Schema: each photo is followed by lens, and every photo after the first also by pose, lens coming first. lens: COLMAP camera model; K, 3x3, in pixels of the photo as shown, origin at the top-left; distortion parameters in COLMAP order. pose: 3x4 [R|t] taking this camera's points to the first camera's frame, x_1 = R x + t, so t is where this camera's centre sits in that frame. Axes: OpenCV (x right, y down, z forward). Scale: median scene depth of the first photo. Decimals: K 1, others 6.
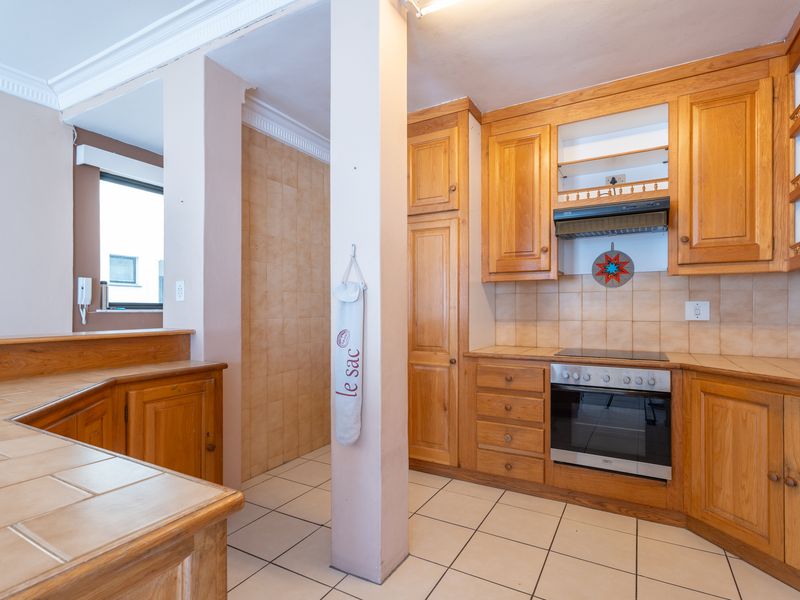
lens RADIAL K [[416.2, 0, 372.8], [0, 416.2, 307.7], [0, 0, 1]] dist [0.003983, 0.001015]
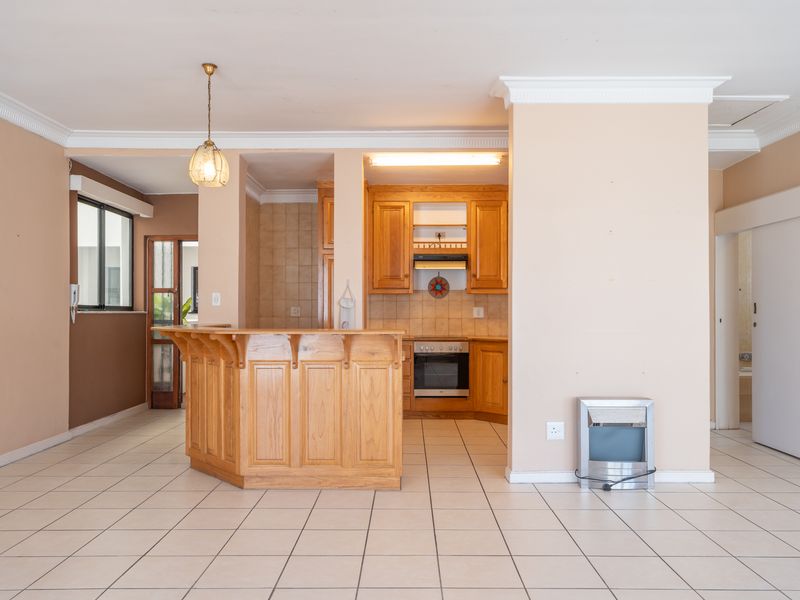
lens RADIAL K [[666.6, 0, 400.0], [0, 666.6, 300.0], [0, 0, 1]] dist [-0.005491, 0.002841]
pose [[0.850381, 0.011046, 0.526051, -1.105601], [-0.002987, 0.999865, -0.016166, 0.000941], [-0.526159, 0.012176, 0.850299, -1.369447]]
